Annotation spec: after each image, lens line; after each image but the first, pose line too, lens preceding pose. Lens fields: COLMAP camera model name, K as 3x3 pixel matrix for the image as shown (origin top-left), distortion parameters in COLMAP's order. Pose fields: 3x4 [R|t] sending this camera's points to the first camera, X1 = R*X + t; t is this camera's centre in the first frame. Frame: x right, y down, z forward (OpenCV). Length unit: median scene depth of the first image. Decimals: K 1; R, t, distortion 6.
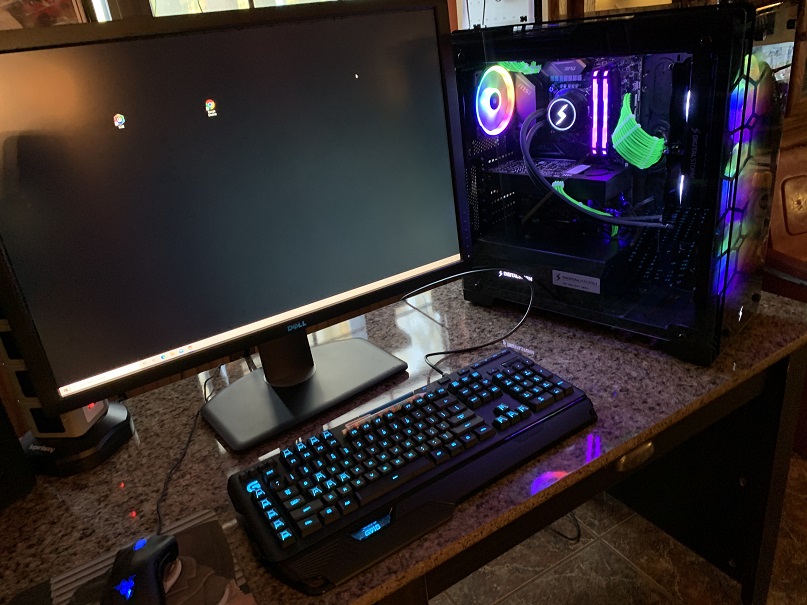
lens RADIAL K [[629.0, 0, 403.5], [0, 629.0, 302.5], [0, 0, 1]] dist [0.077736, -0.150029]
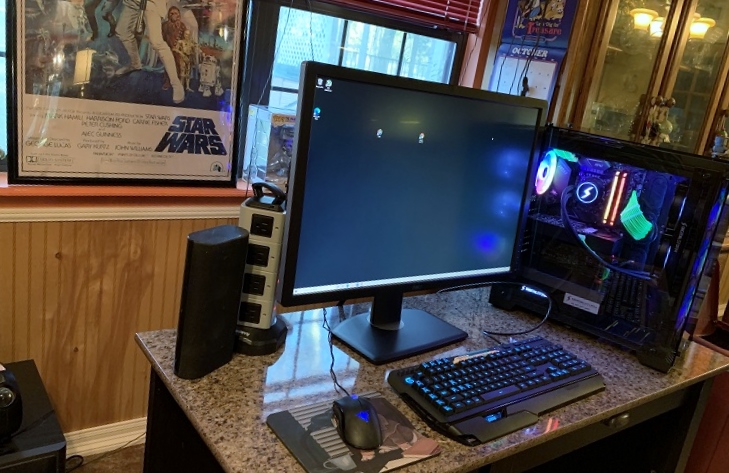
lens RADIAL K [[637.5, 0, 364.5], [0, 637.5, 236.5], [0, 0, 1]] dist [0.008270, -0.009166]
pose [[0.960553, 0.233809, 0.150569, -0.541862], [-0.208022, 0.963420, -0.168963, 0.198795], [-0.184566, 0.130976, 0.974054, -0.423376]]
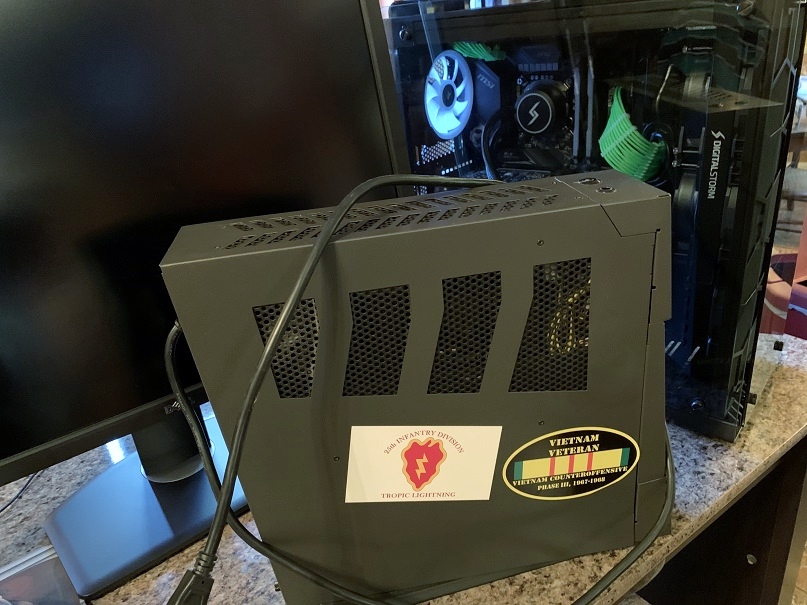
lens RADIAL K [[629.0, 0, 403.5], [0, 629.0, 302.5], [0, 0, 1]] dist [0.077736, -0.150029]
pose [[0.997947, -0.012029, 0.062899, 0.043887], [0.012385, 0.999909, -0.005265, -0.071857], [-0.062830, 0.006033, 0.998006, 0.271251]]
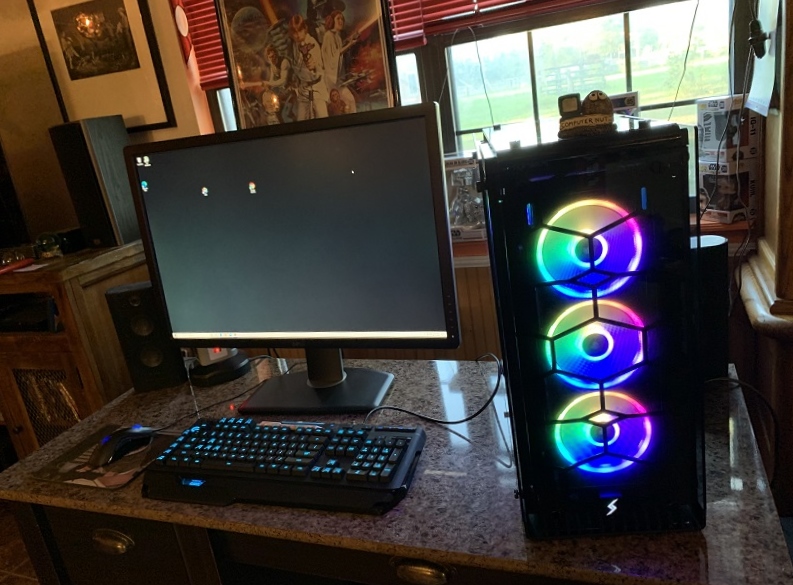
lens RADIAL K [[629.4, 0, 396.5], [0, 629.4, 292.5], [0, 0, 1]] dist [-0.038110, -0.008431]
pose [[0.612203, 0.249422, -0.750331, 0.956958], [-0.253542, 0.960760, 0.112504, -0.279737], [0.748949, 0.121365, 0.651419, 0.268304]]
